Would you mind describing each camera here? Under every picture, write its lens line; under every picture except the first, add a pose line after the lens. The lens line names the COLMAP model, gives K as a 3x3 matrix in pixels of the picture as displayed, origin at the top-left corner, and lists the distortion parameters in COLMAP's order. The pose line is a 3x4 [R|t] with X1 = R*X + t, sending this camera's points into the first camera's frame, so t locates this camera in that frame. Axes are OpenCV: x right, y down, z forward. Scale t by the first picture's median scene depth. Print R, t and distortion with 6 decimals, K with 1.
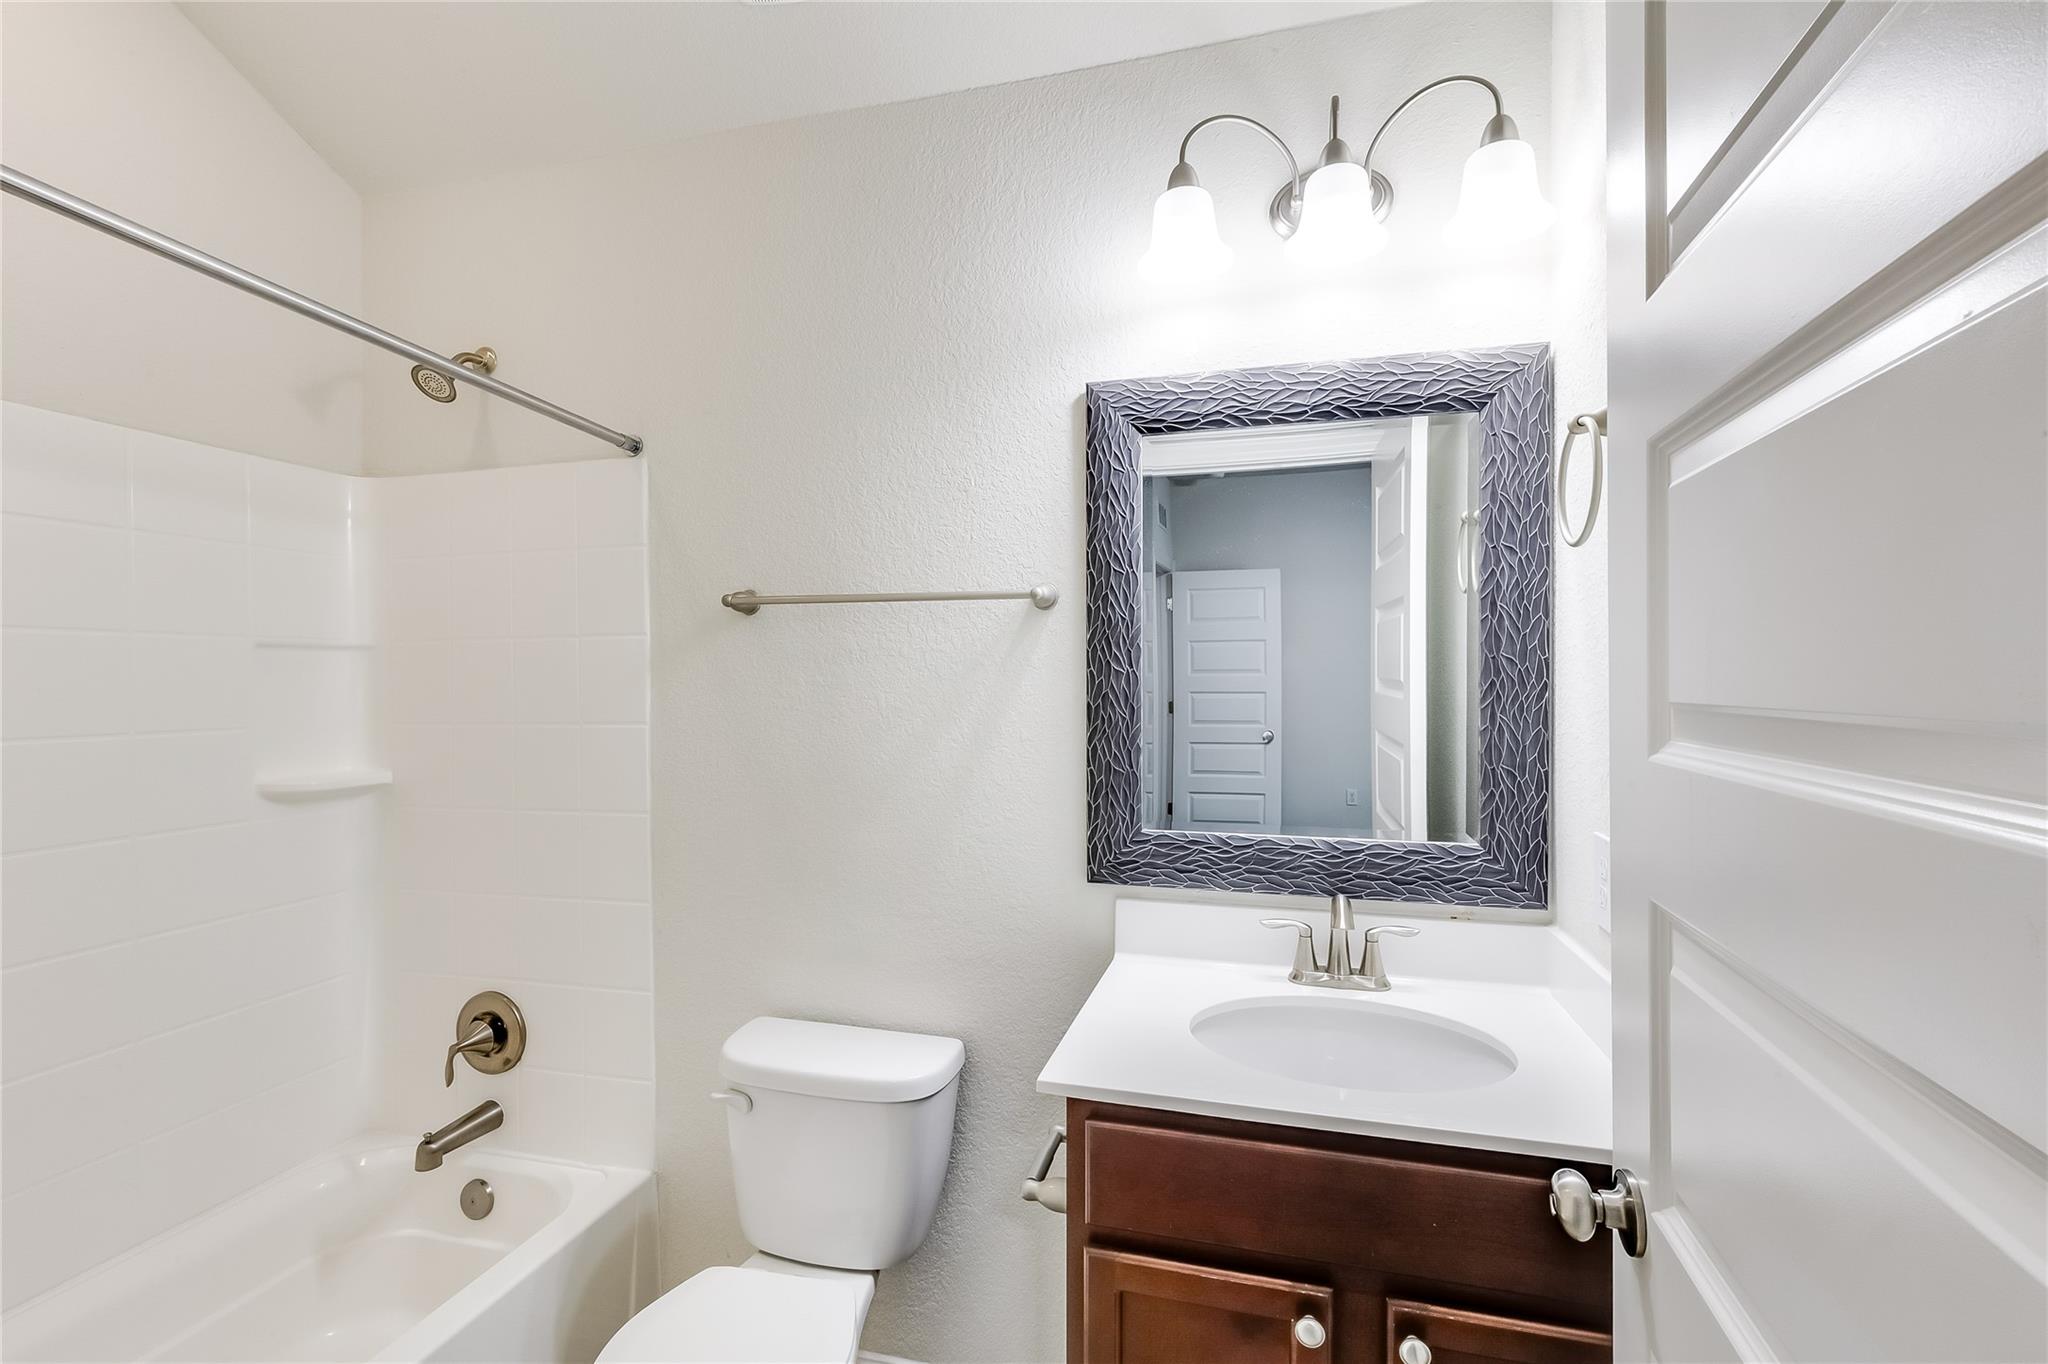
lens RADIAL K [[938.5, 0, 1025.1], [0, 938.5, 682.5], [0, 0, 1]] dist [0.003947, -0.000581]
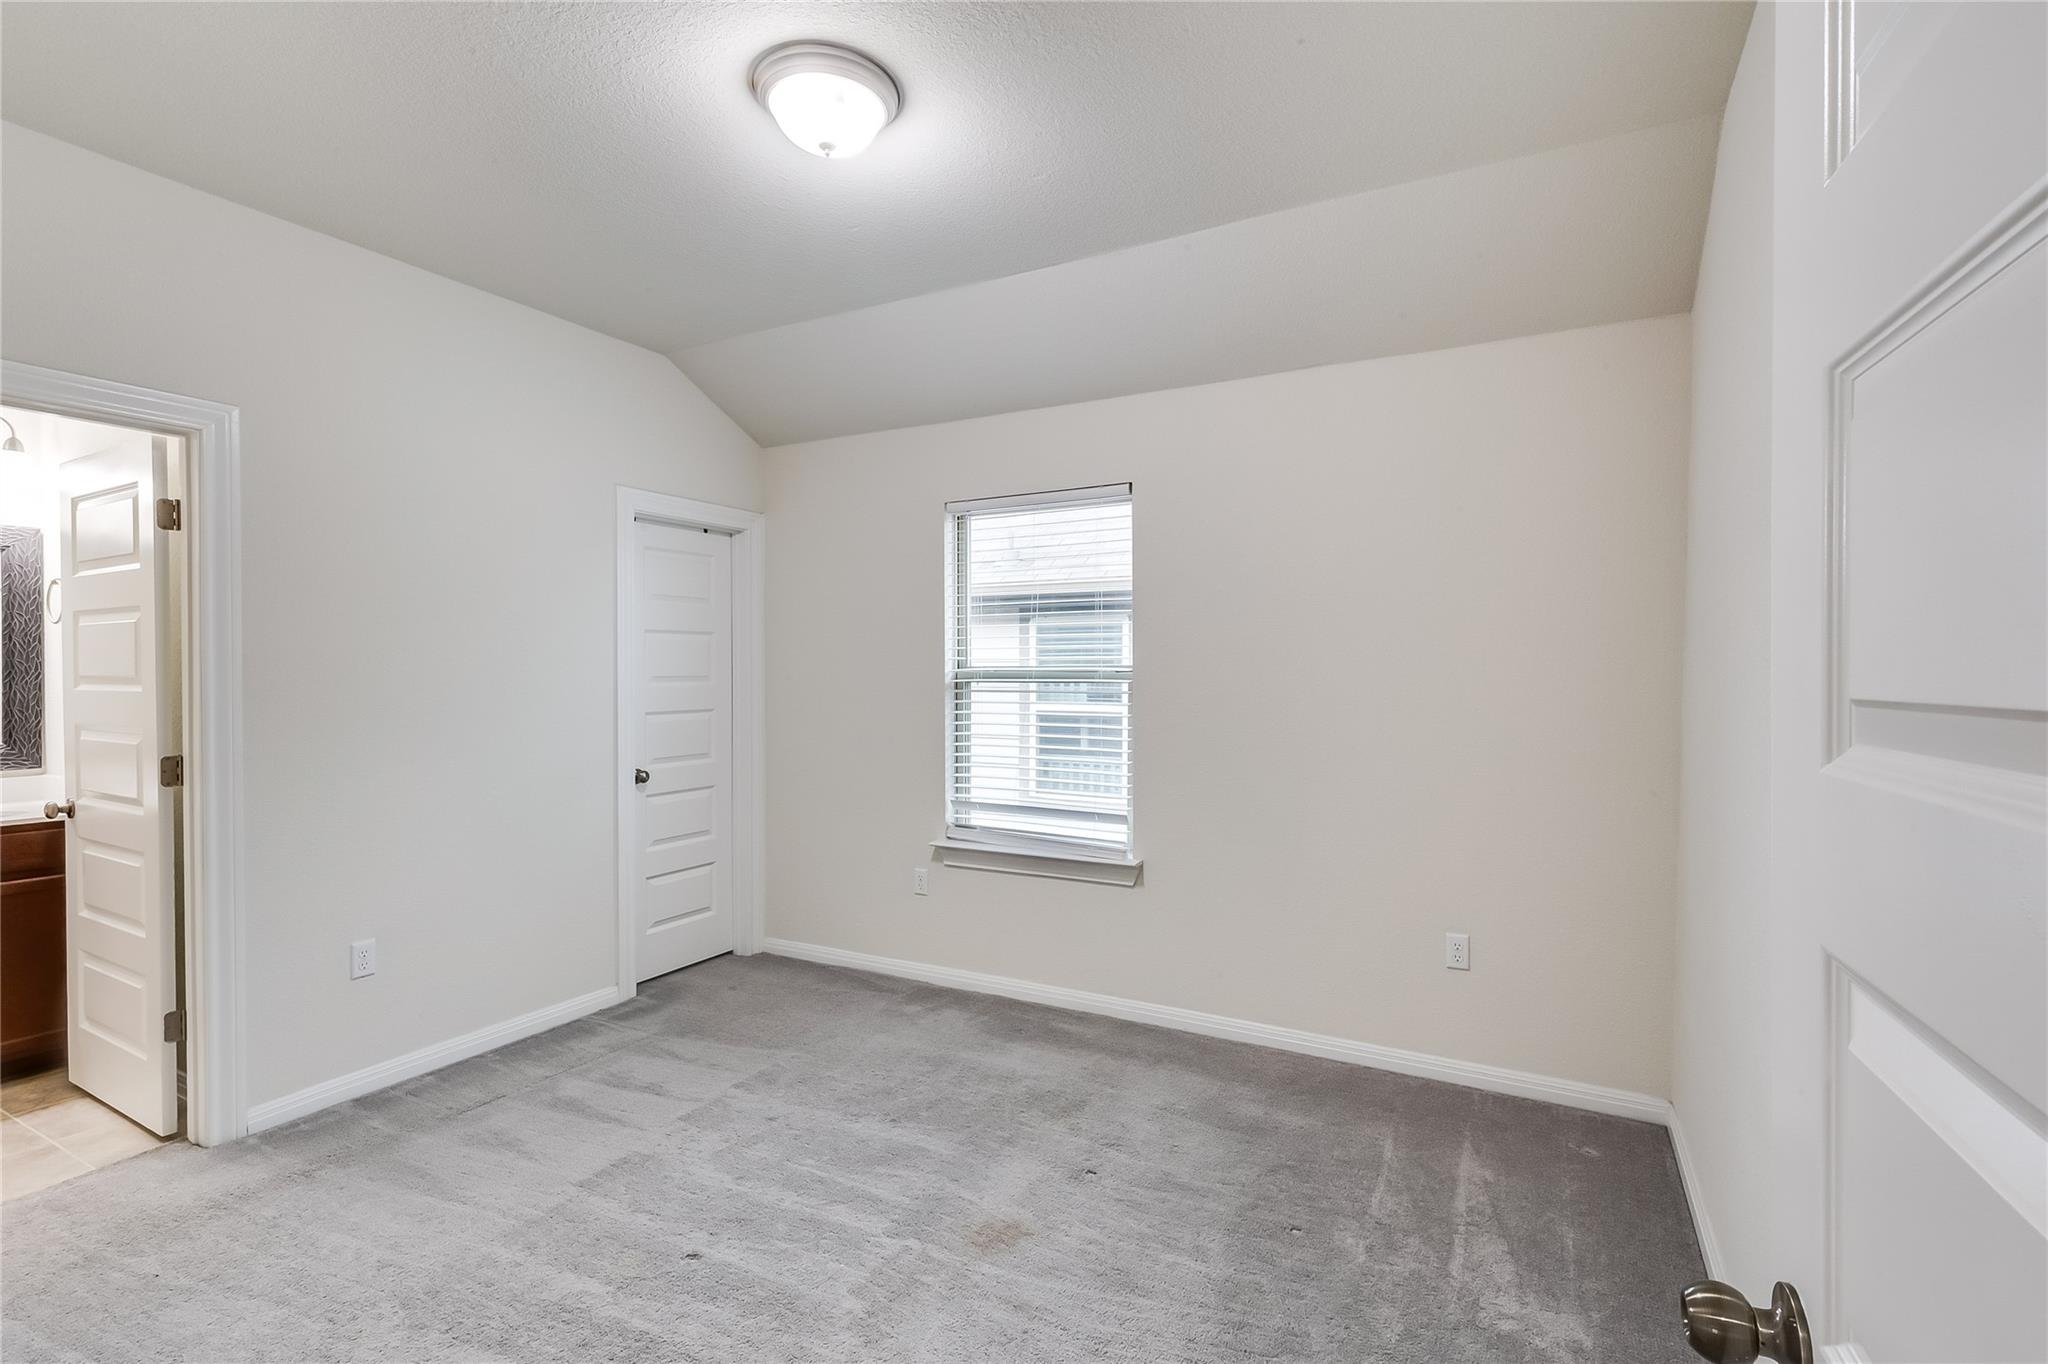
lens RADIAL K [[938.5, 0, 1025.1], [0, 938.5, 682.5], [0, 0, 1]] dist [0.003947, -0.000581]
pose [[0.263742, -0.005241, 0.964579, -1.076378], [0.005134, 0.999979, 0.004030, 0.029449], [-0.964580, 0.003889, 0.263763, -2.013223]]
